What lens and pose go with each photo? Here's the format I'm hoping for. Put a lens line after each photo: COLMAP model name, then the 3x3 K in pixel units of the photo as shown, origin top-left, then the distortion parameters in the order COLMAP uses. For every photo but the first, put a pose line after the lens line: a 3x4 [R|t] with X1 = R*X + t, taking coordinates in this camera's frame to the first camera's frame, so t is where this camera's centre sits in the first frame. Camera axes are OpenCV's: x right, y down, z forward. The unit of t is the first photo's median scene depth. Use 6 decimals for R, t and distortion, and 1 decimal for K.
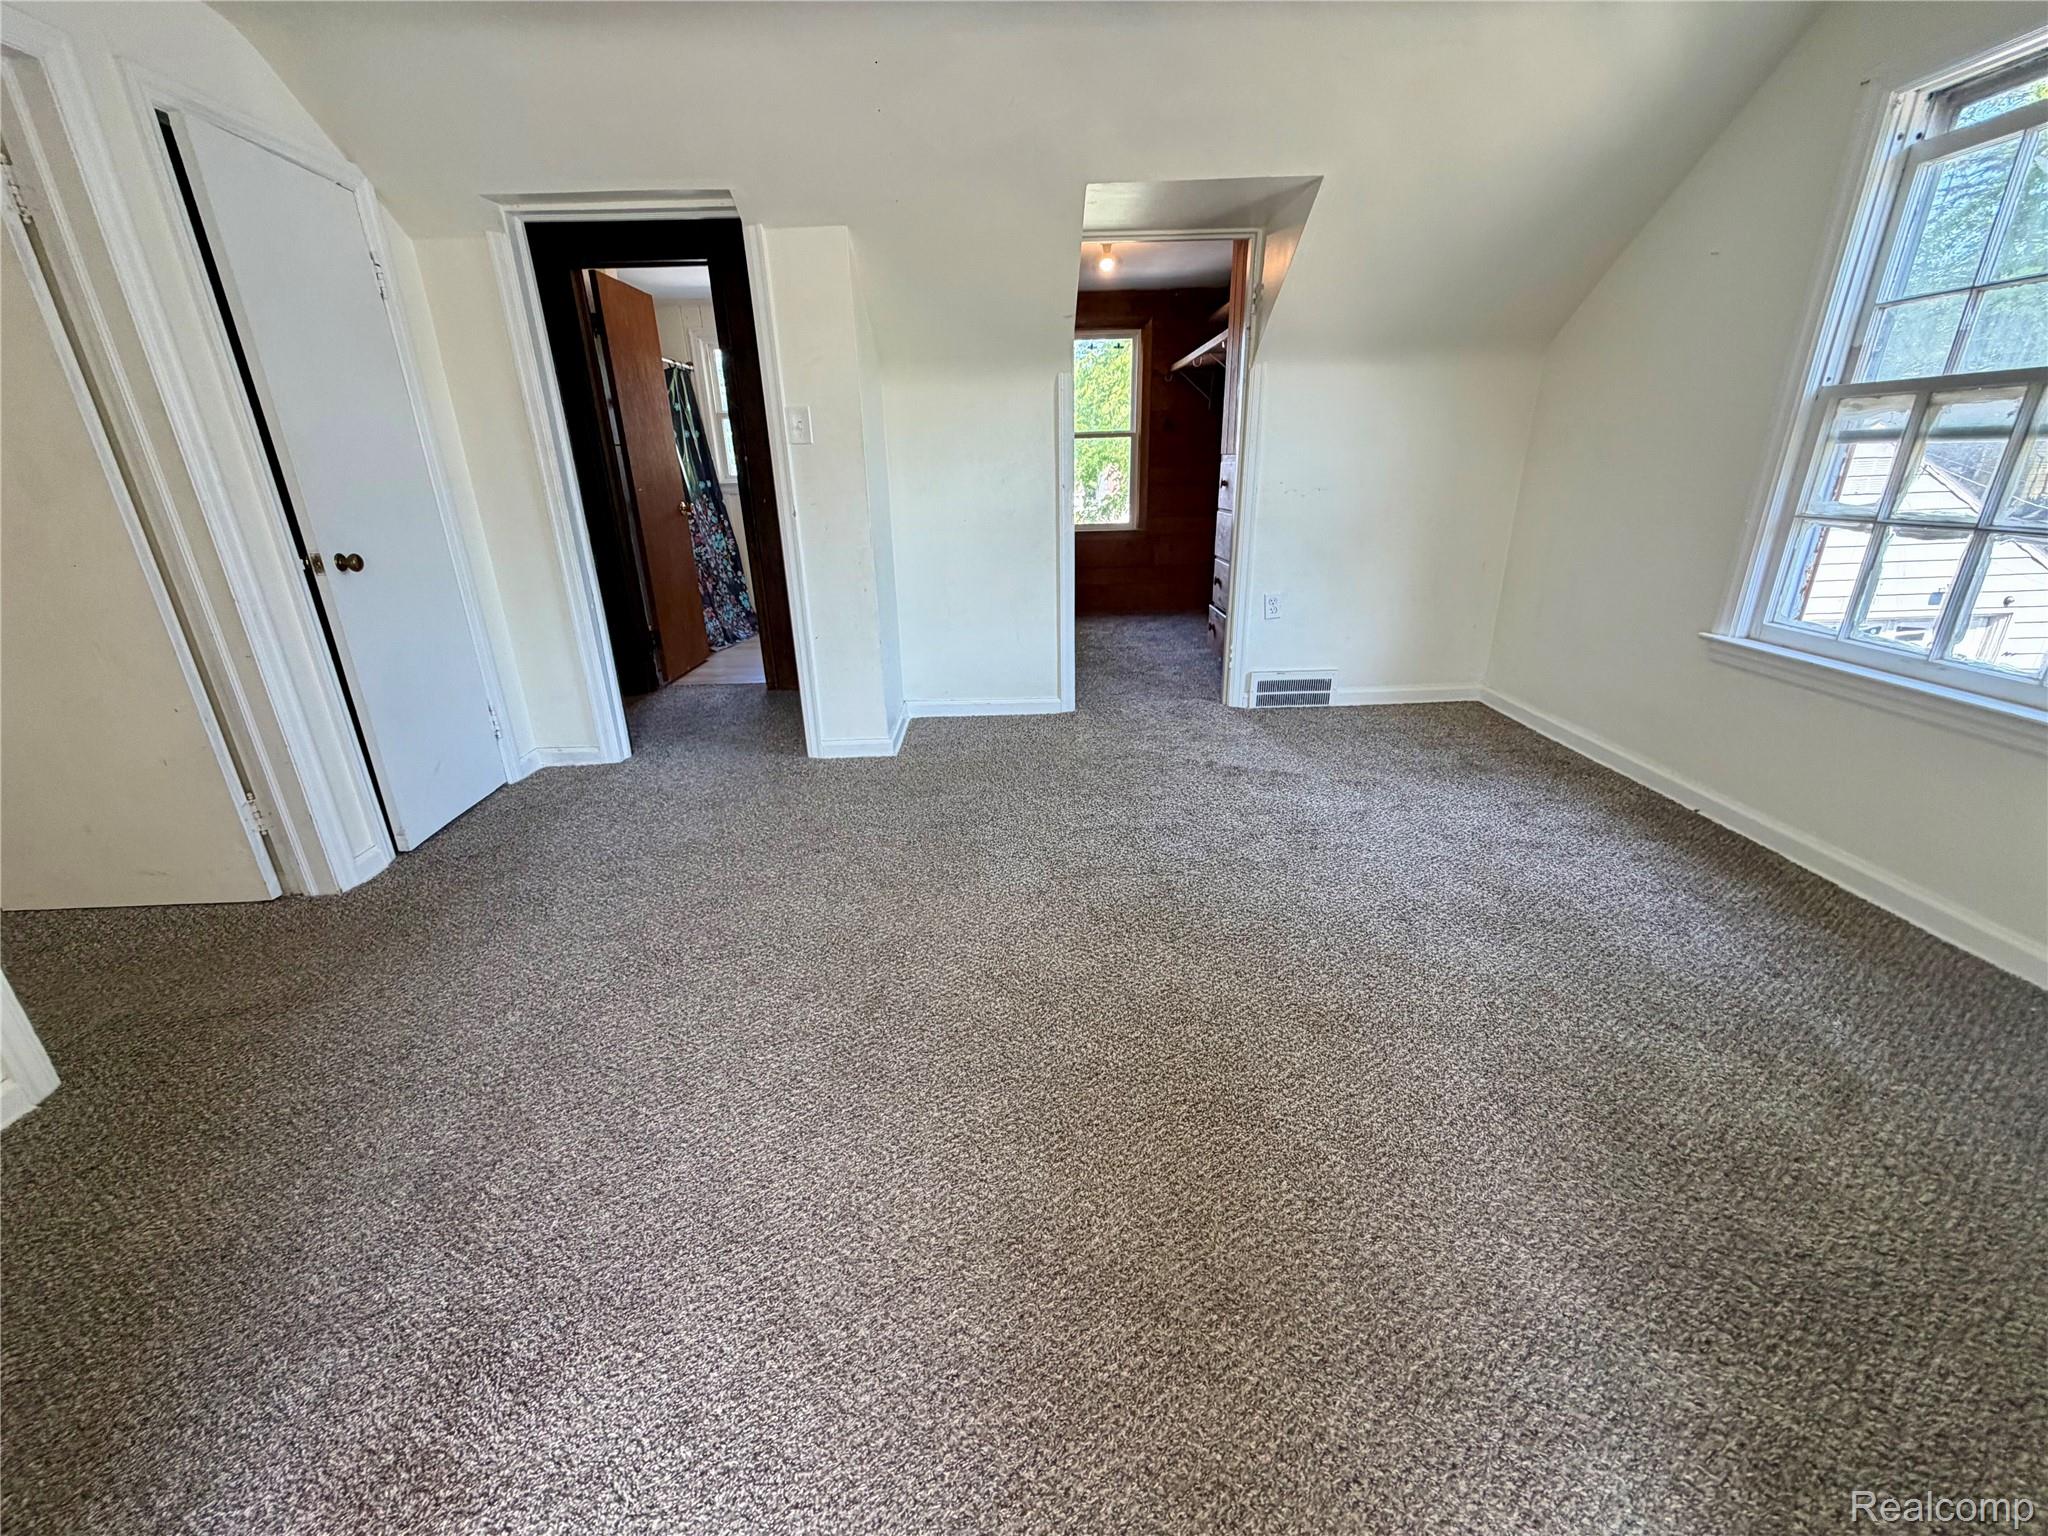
lens RADIAL K [[812.3, 0, 1025.5], [0, 812.3, 766.9], [0, 0, 1]] dist [0.003587, 0.000683]
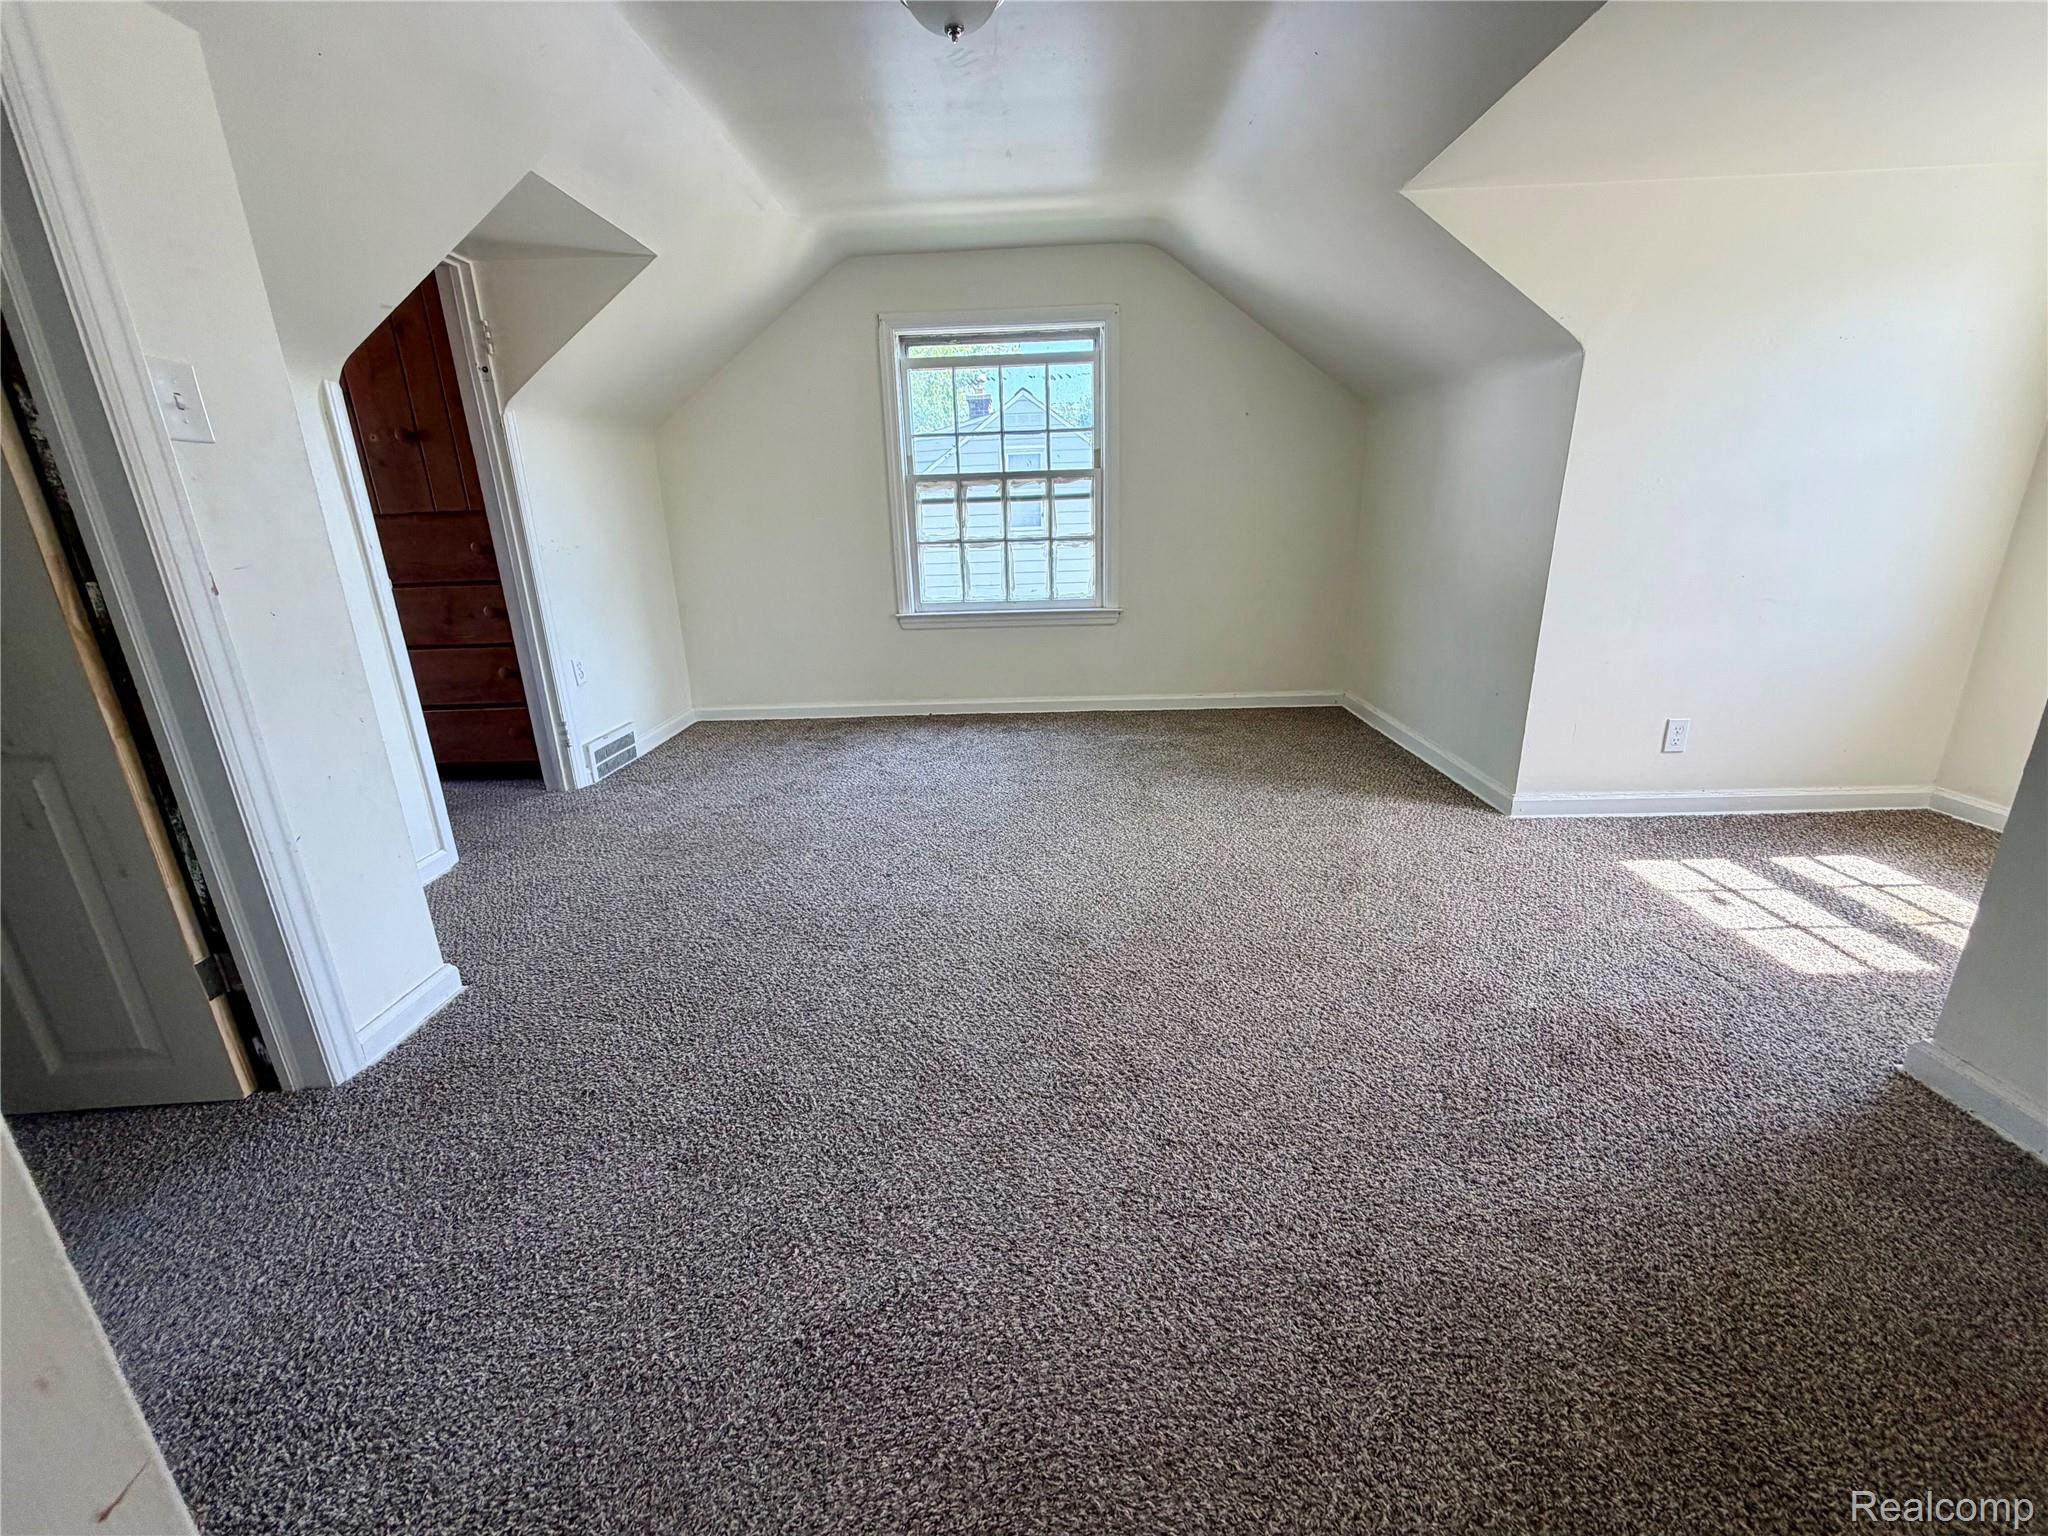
lens RADIAL K [[812.3, 0, 1024.6], [0, 812.3, 763.3], [0, 0, 1]] dist [0.003587, 0.000683]
pose [[0.042045, -0.266381, 0.962950, -0.720727], [0.380405, 0.895479, 0.231106, -0.151263], [-0.923864, 0.356594, 0.138983, 0.540419]]
